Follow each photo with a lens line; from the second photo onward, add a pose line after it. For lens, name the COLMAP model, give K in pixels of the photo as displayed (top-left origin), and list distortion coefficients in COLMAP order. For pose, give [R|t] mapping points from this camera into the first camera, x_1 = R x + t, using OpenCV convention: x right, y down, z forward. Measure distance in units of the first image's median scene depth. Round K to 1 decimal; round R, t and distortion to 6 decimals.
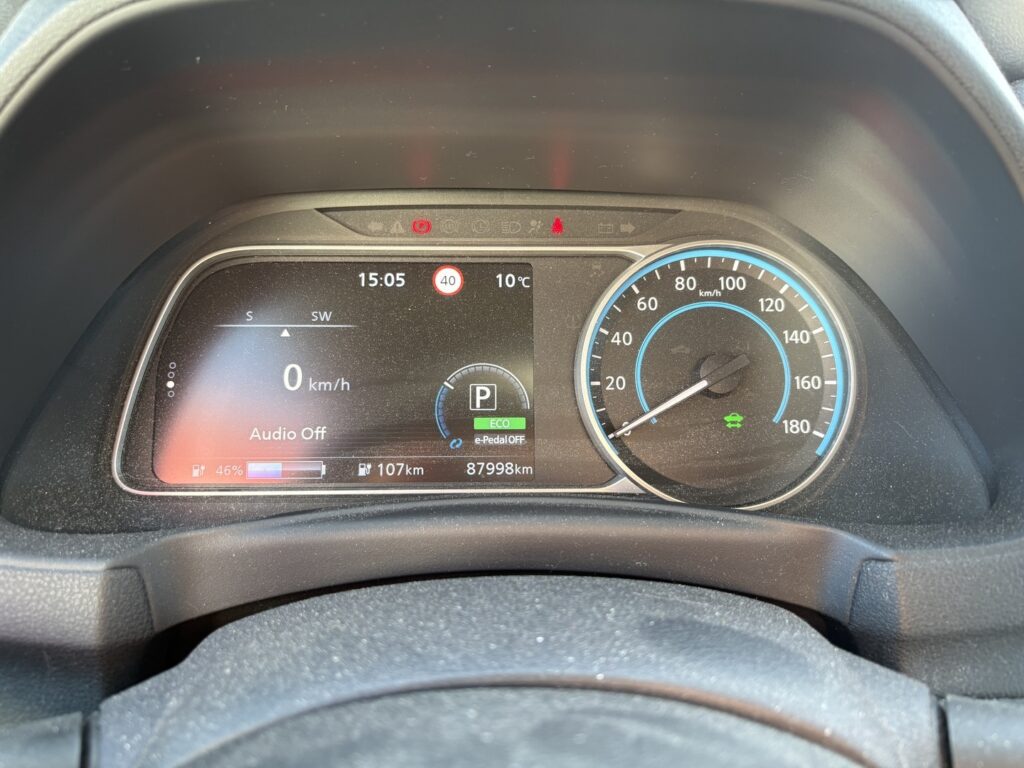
lens RADIAL K [[783.7, 0, 511.1], [0, 783.7, 390.6], [0, 0, 1]] dist [-0.003738, 0.000899]
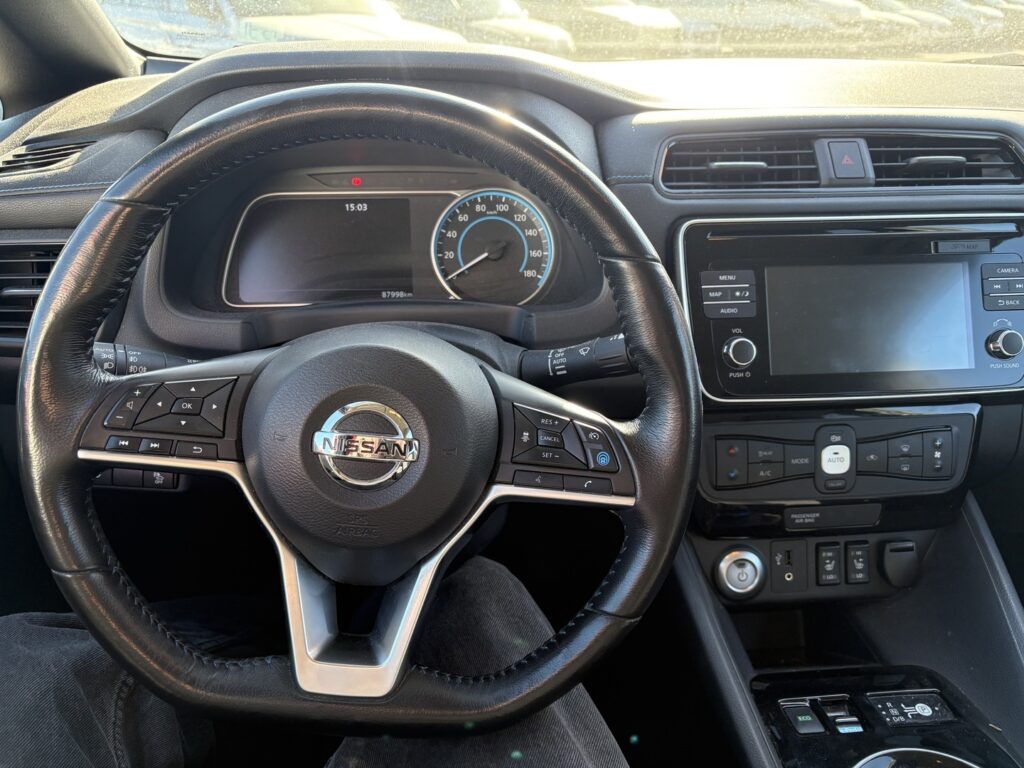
lens RADIAL K [[783.7, 0, 493.9], [0, 783.7, 383.1], [0, 0, 1]] dist [-0.003738, 0.000899]
pose [[0.998900, -0.017659, 0.043447, 0.158106], [0.012473, 0.993071, 0.116856, 0.091794], [-0.045210, -0.116185, 0.992198, -1.210362]]
